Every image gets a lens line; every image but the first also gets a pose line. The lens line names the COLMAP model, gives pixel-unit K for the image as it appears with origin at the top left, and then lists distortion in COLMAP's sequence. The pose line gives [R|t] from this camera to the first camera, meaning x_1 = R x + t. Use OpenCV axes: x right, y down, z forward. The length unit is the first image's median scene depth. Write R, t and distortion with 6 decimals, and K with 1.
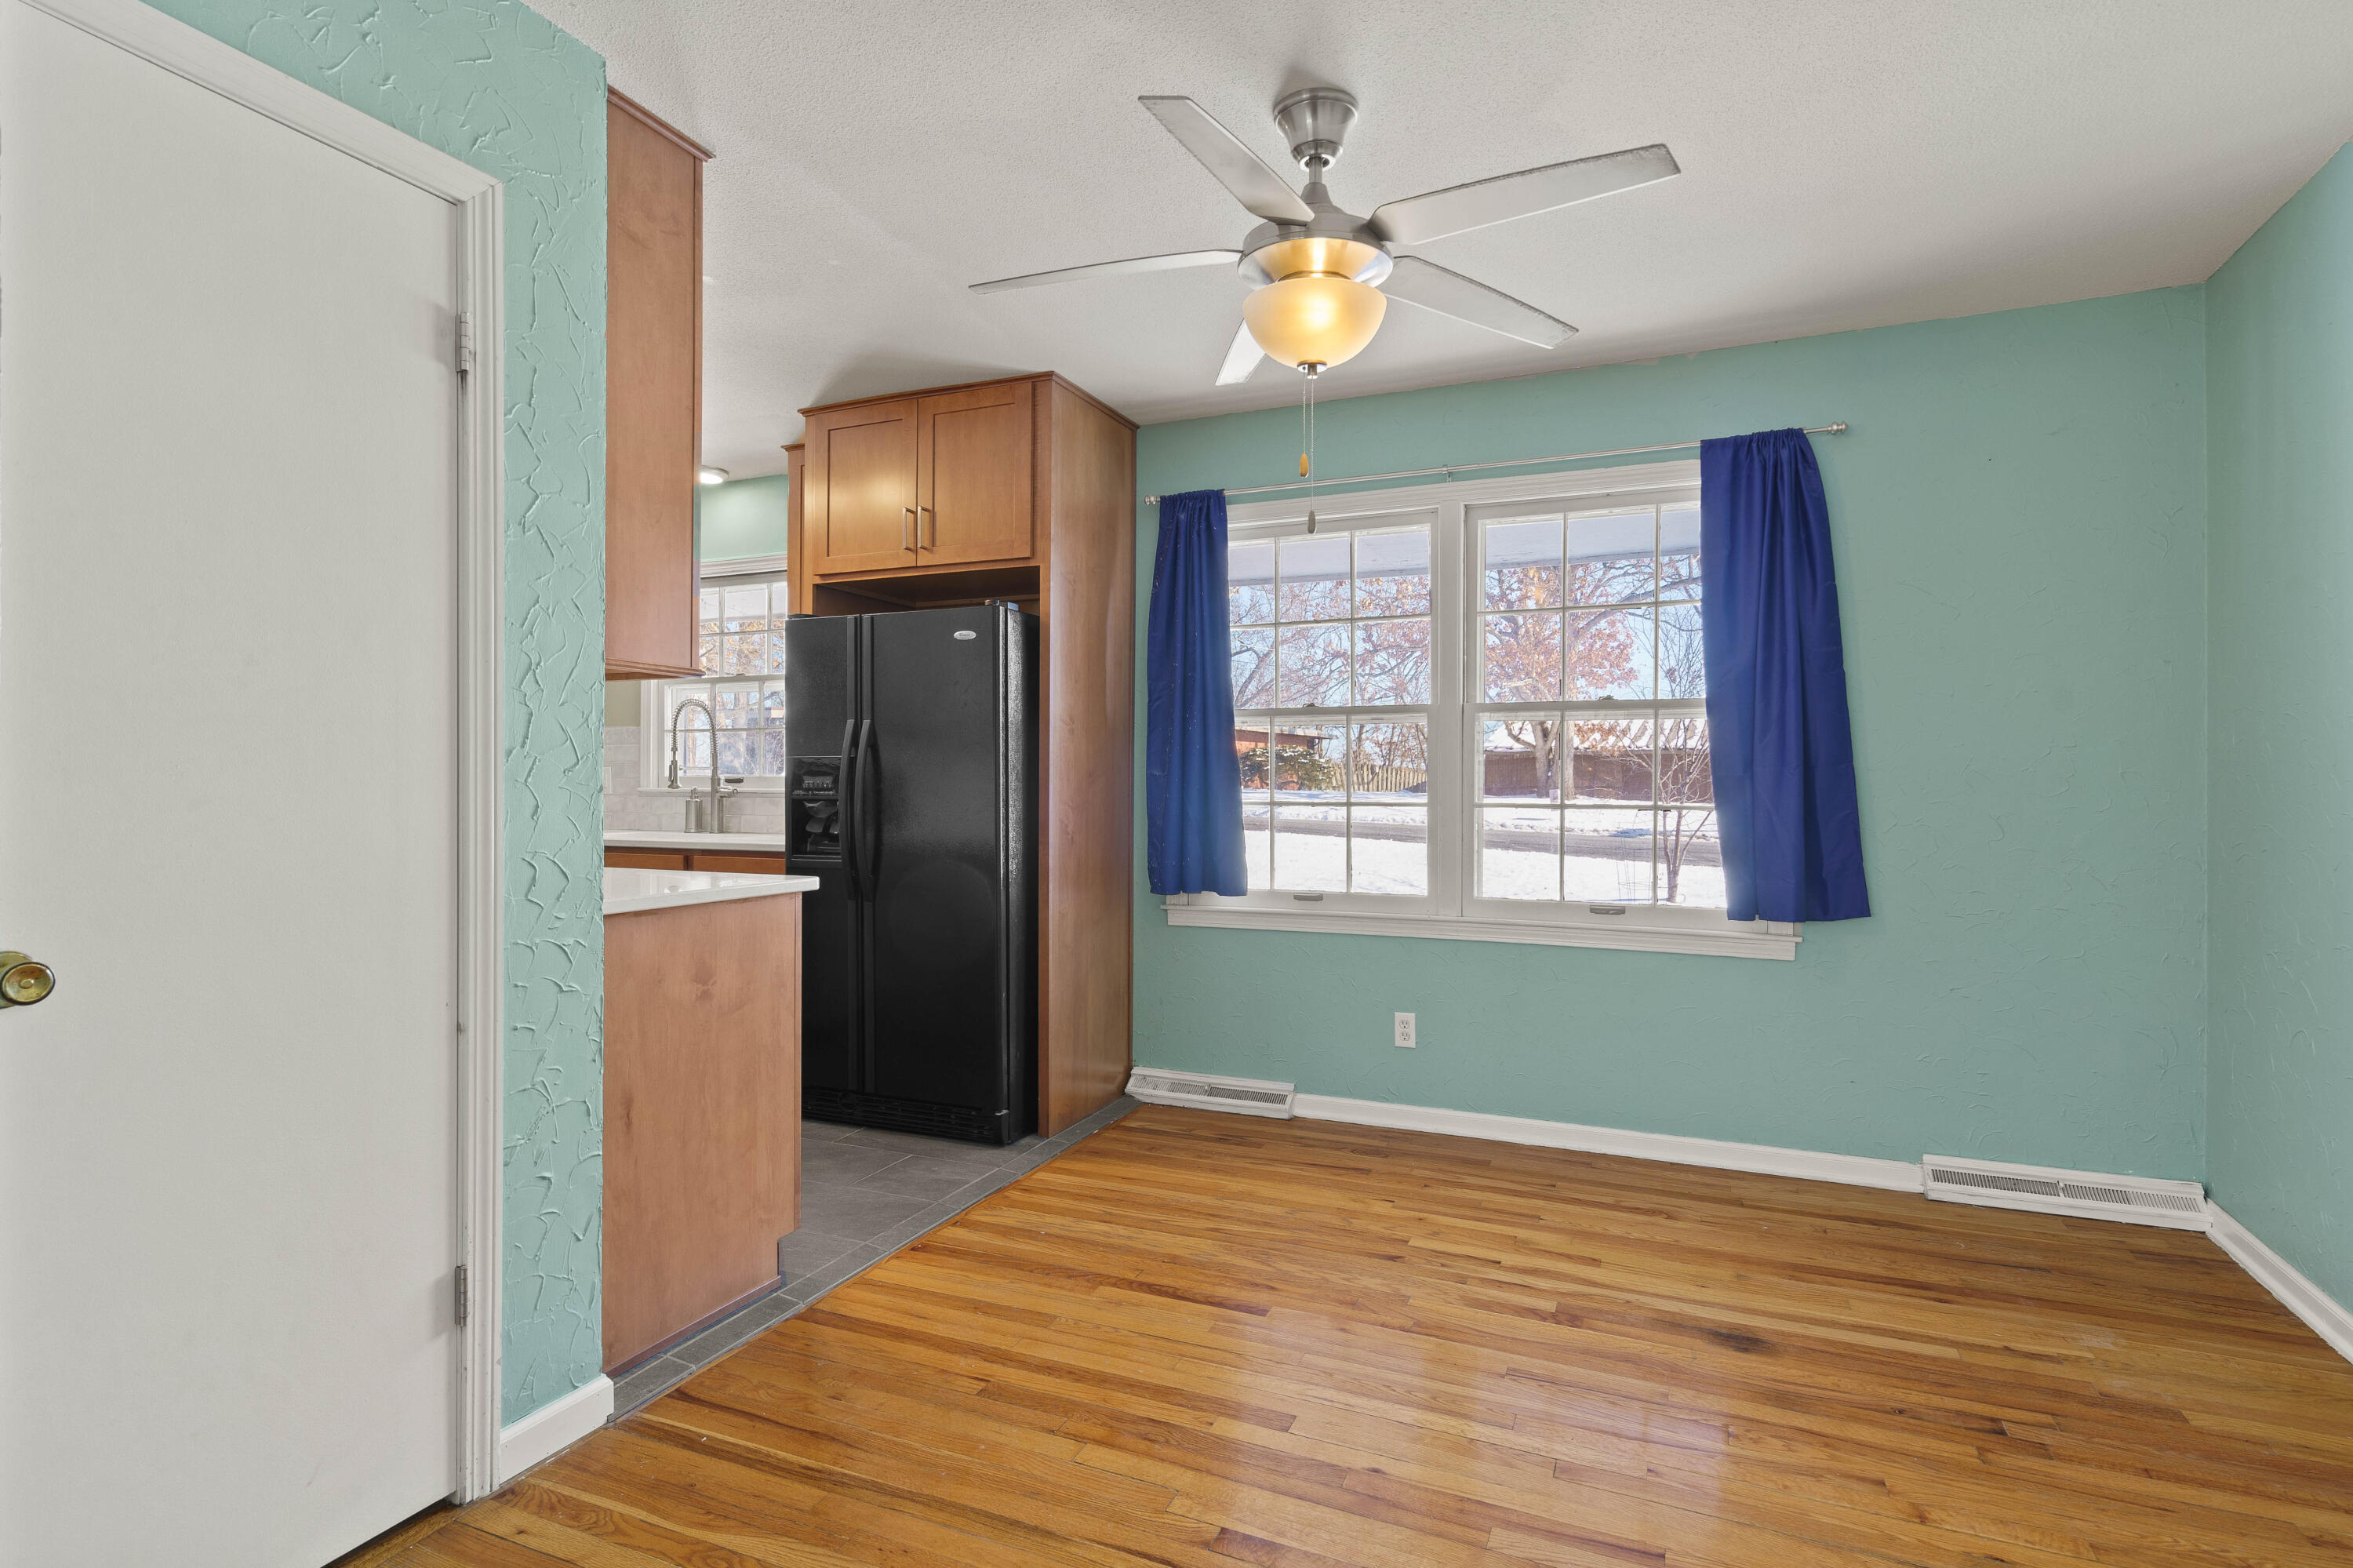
lens RADIAL K [[1162.2, 0, 1170.6], [0, 1162.2, 784.6], [0, 0, 1]] dist [-0.002650, 0.004414]
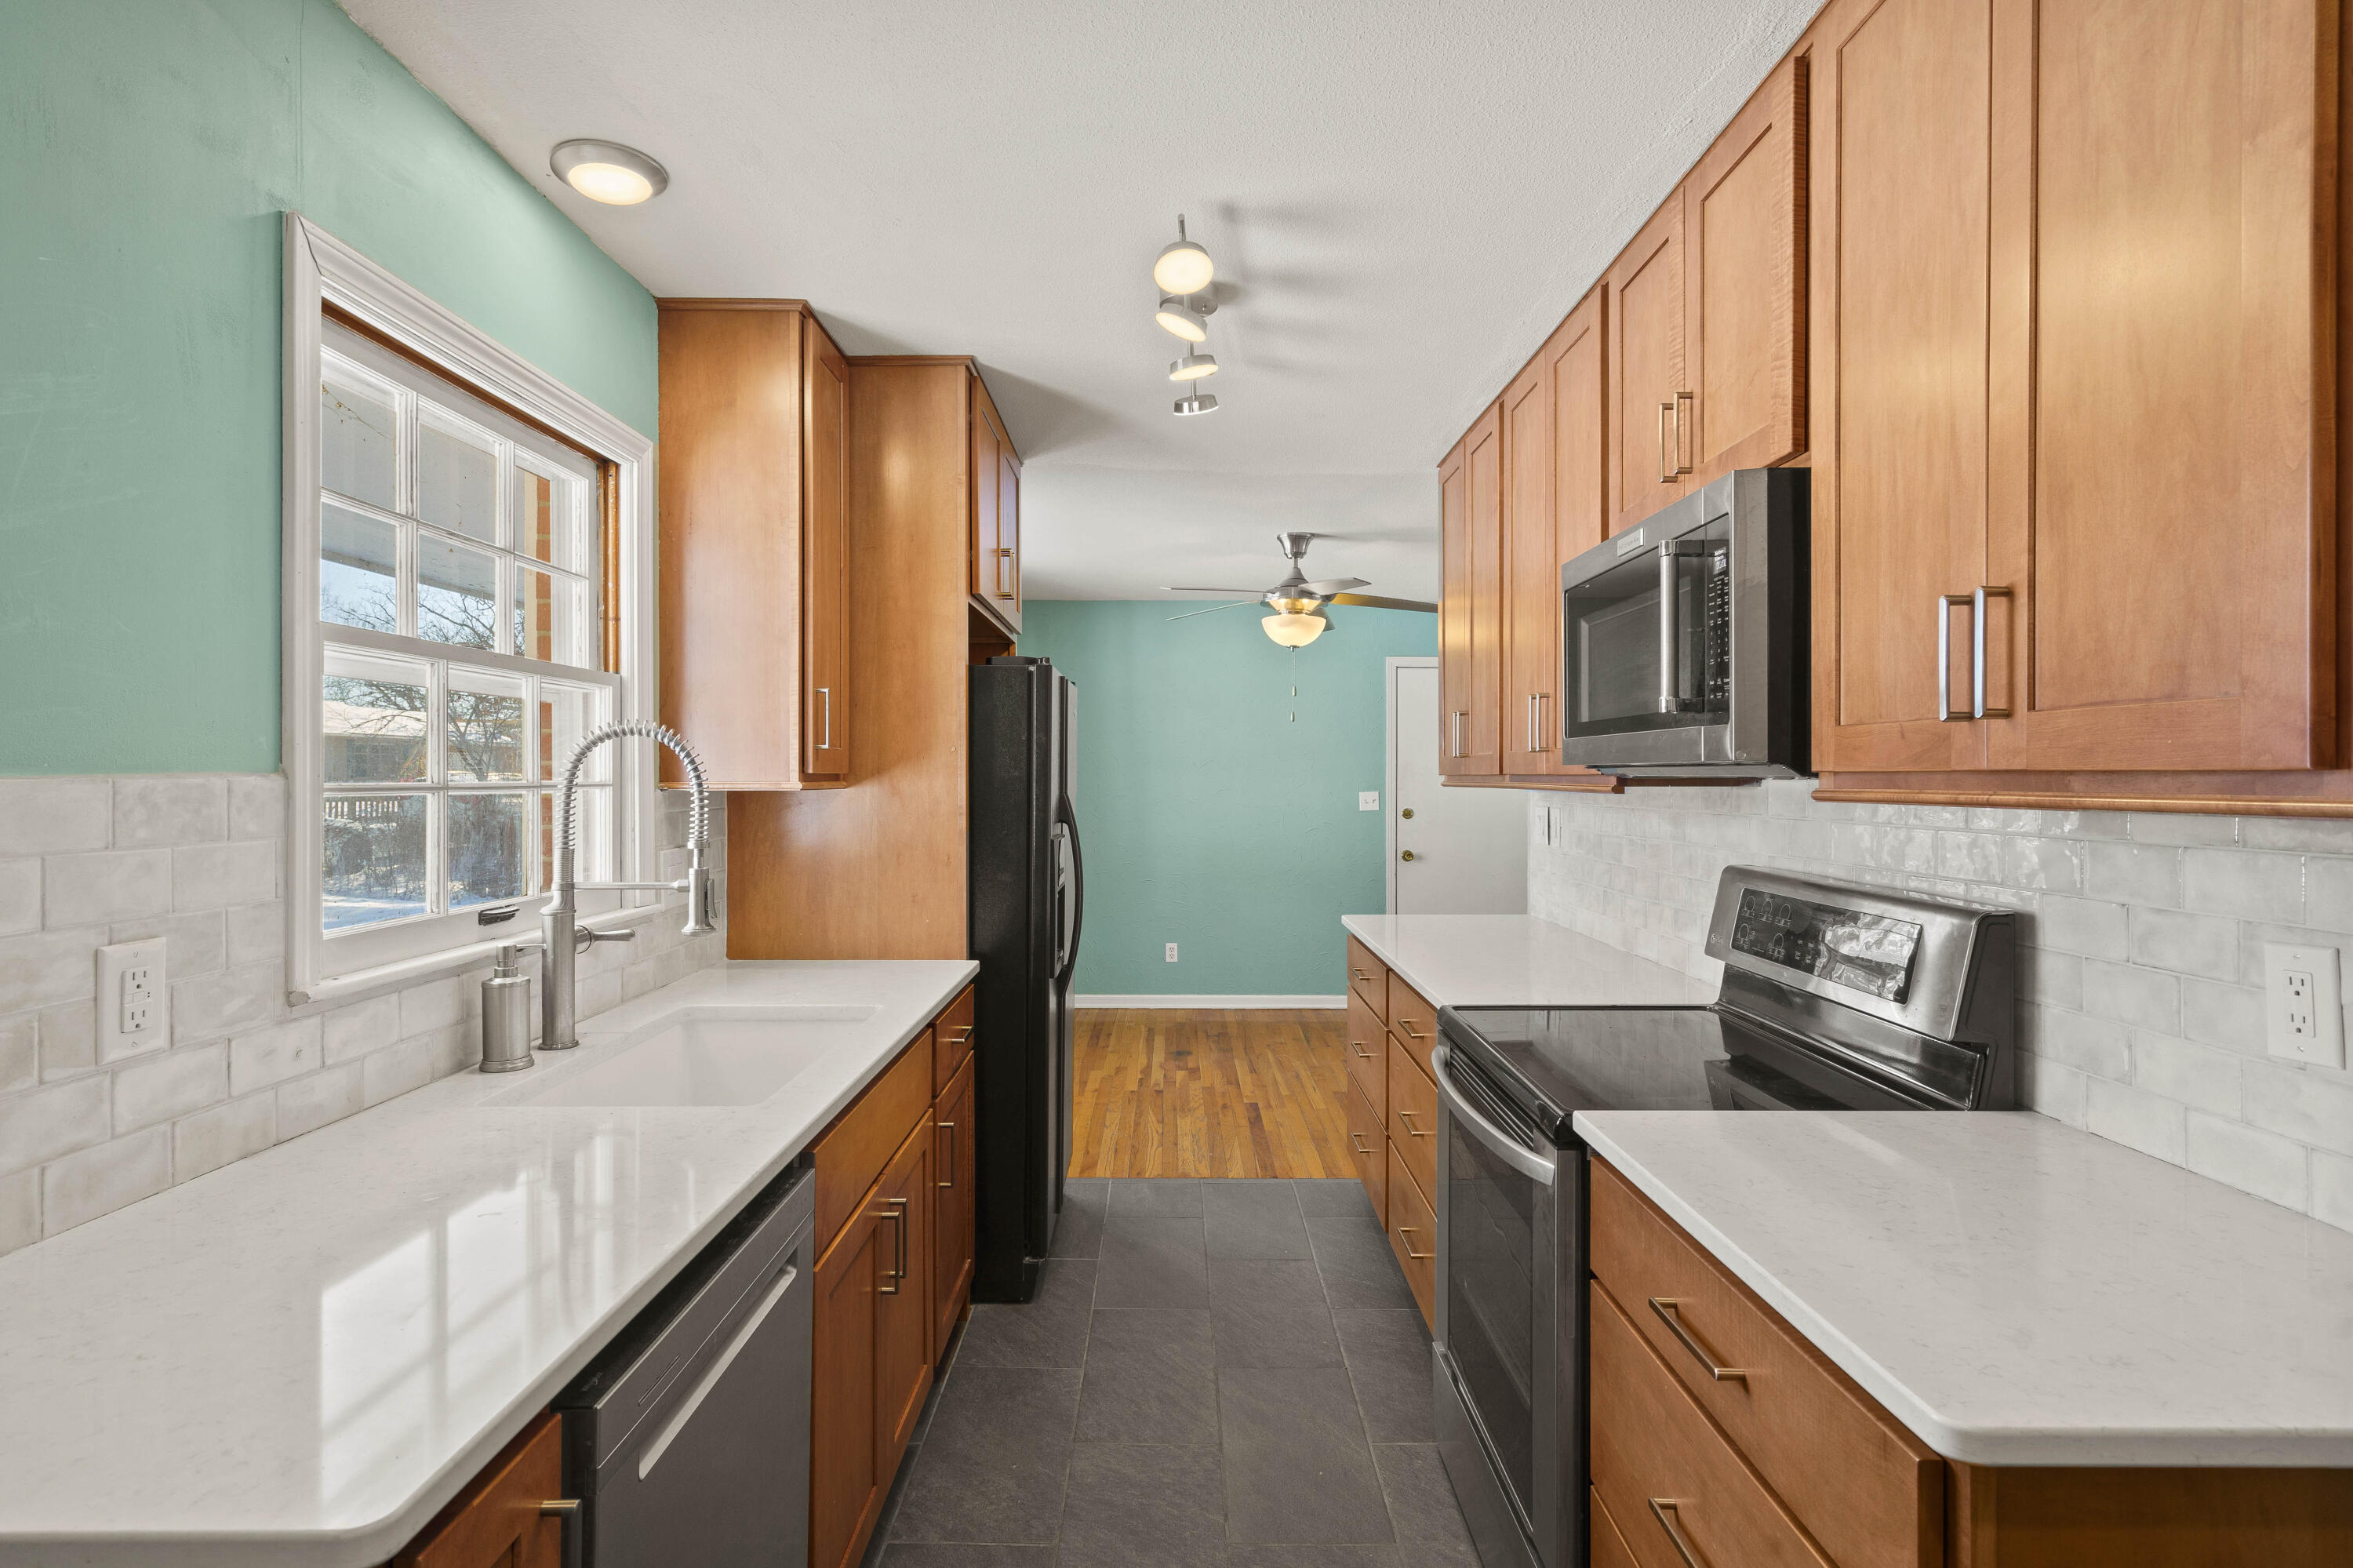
lens RADIAL K [[1162.2, 0, 1174.0], [0, 1162.2, 782.3], [0, 0, 1]] dist [-0.002650, 0.004414]
pose [[-0.404294, -0.000984, 0.914629, -0.835212], [0.011747, 0.999911, 0.006268, -0.049892], [-0.914554, 0.013278, -0.404246, 0.959706]]
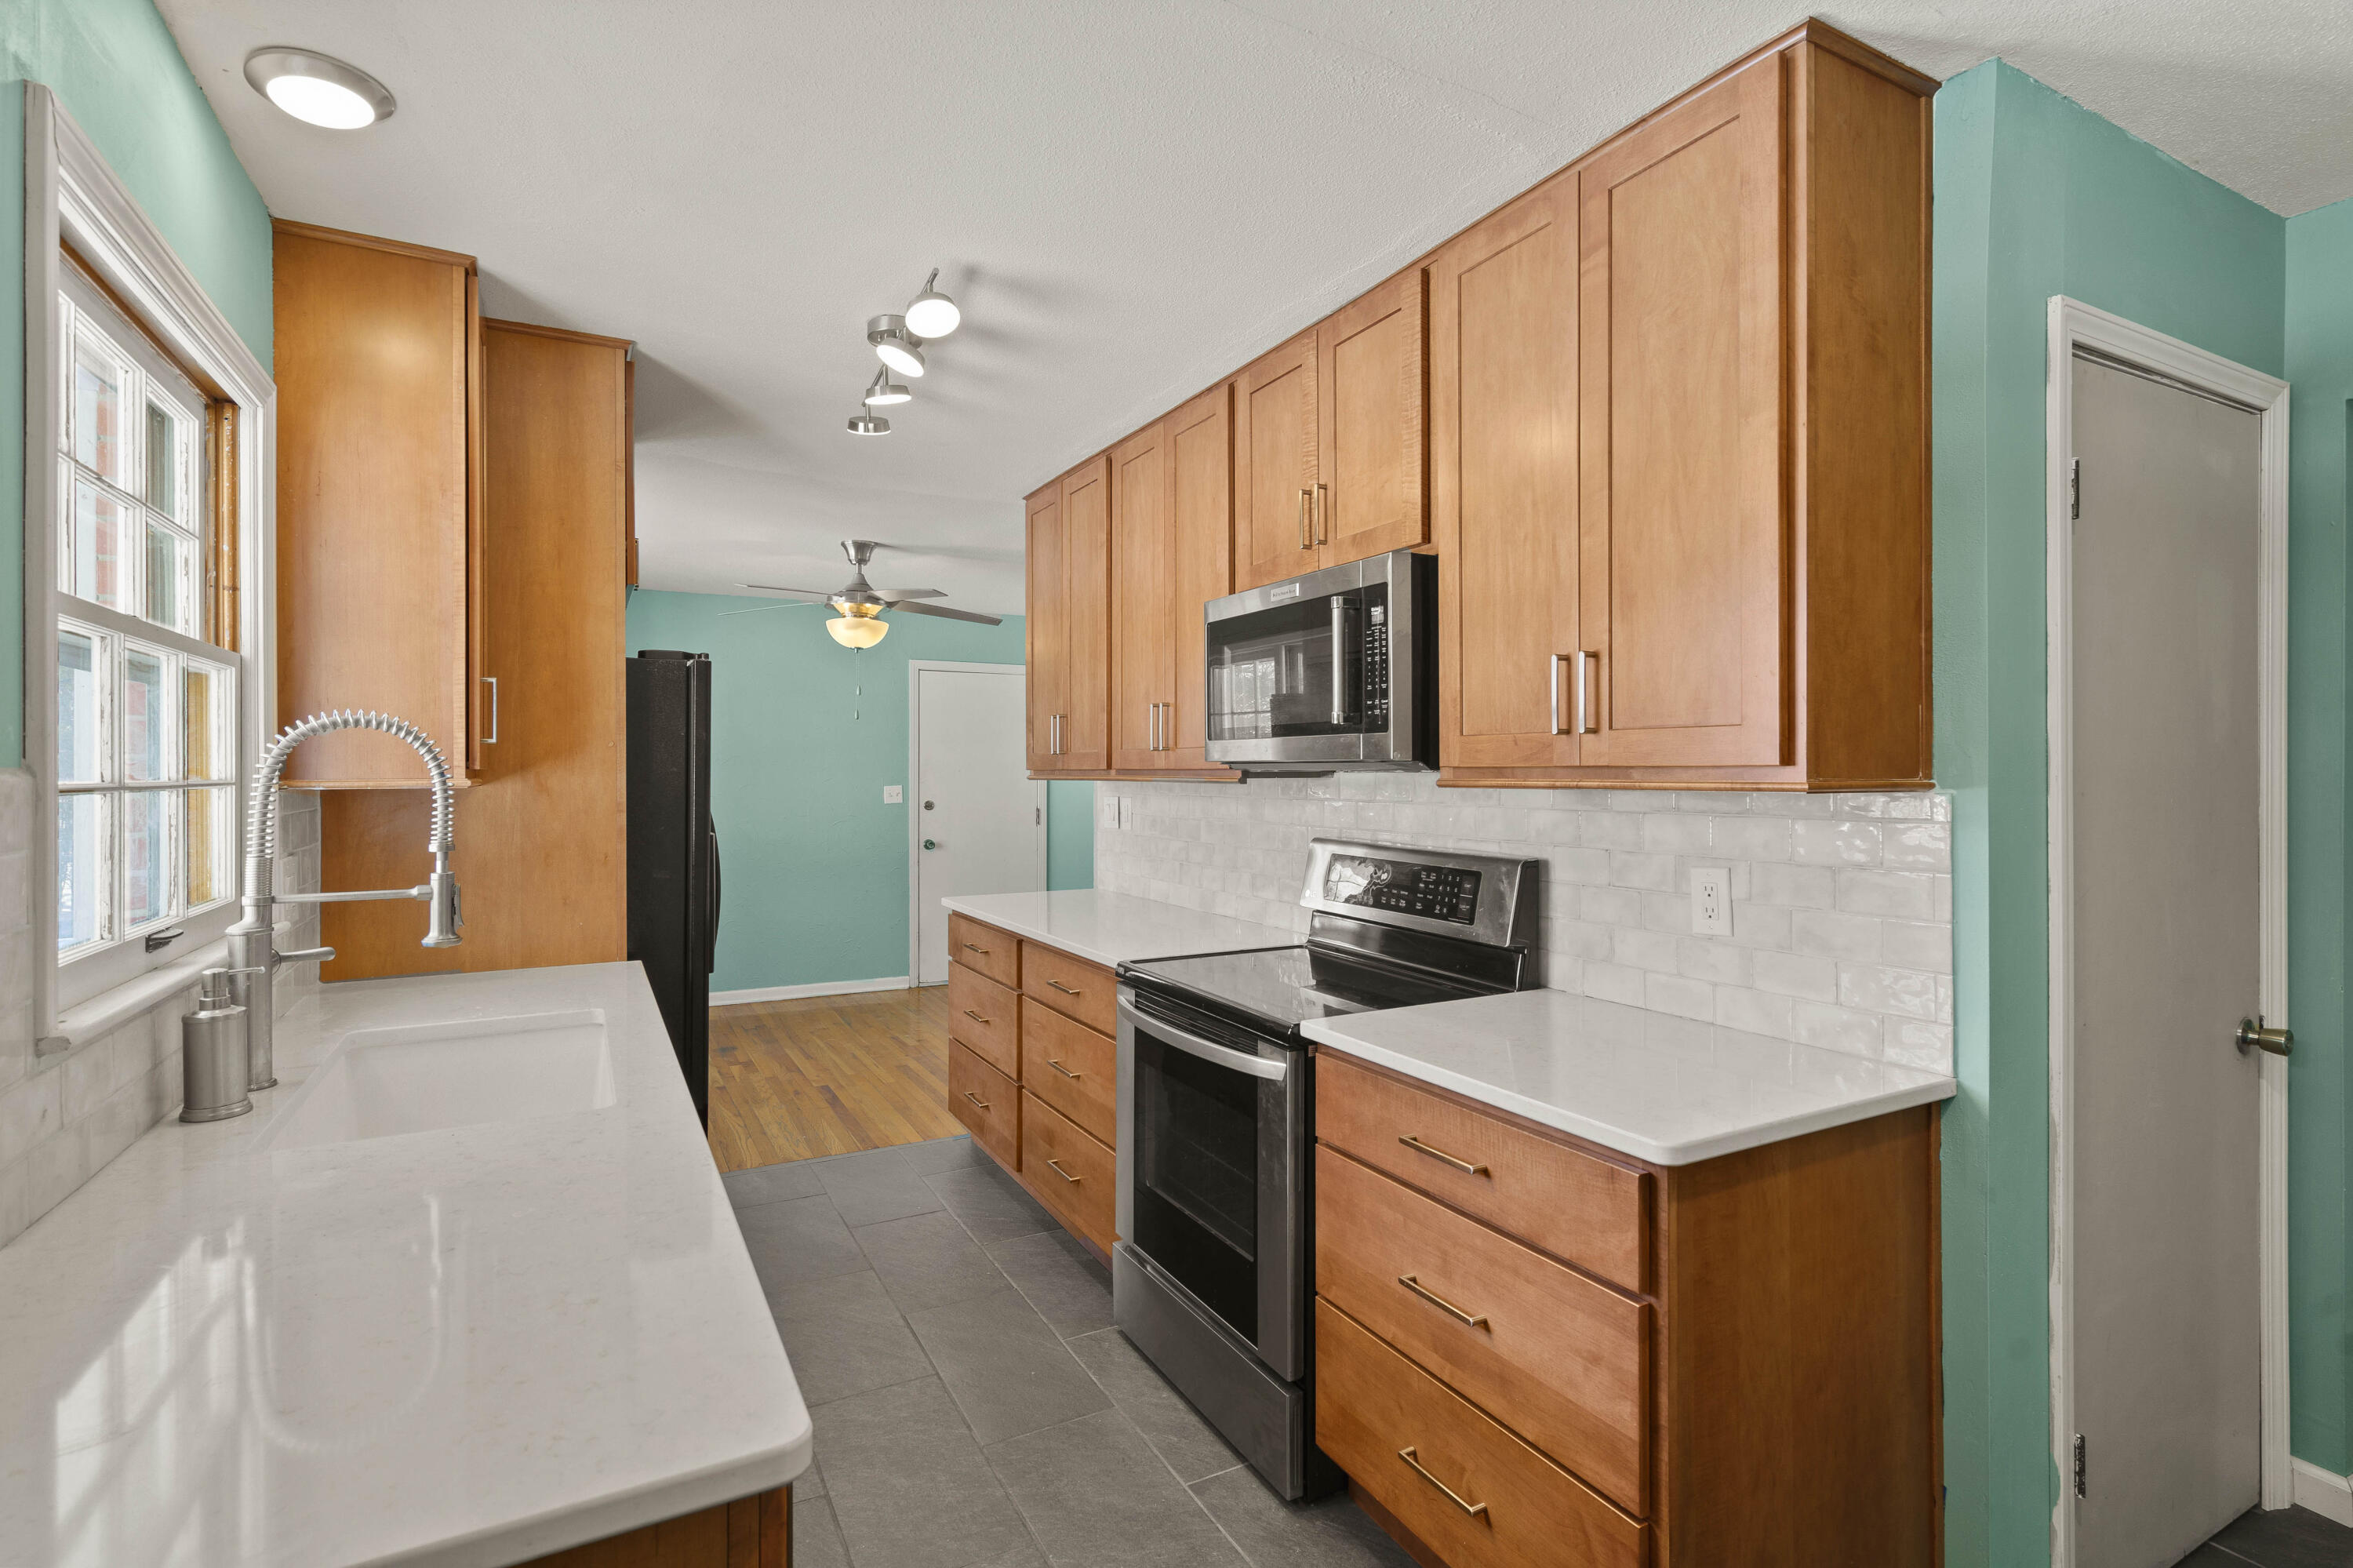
lens RADIAL K [[1102.1, 0, 1169.5], [0, 1102.1, 774.1], [0, 0, 1]] dist [-0.001223, 0.001292]
pose [[-0.786679, 0.003502, 0.617352, -0.801120], [0.012449, 0.999871, 0.010191, -0.051646], [-0.617236, 0.015702, -0.786621, 1.075793]]
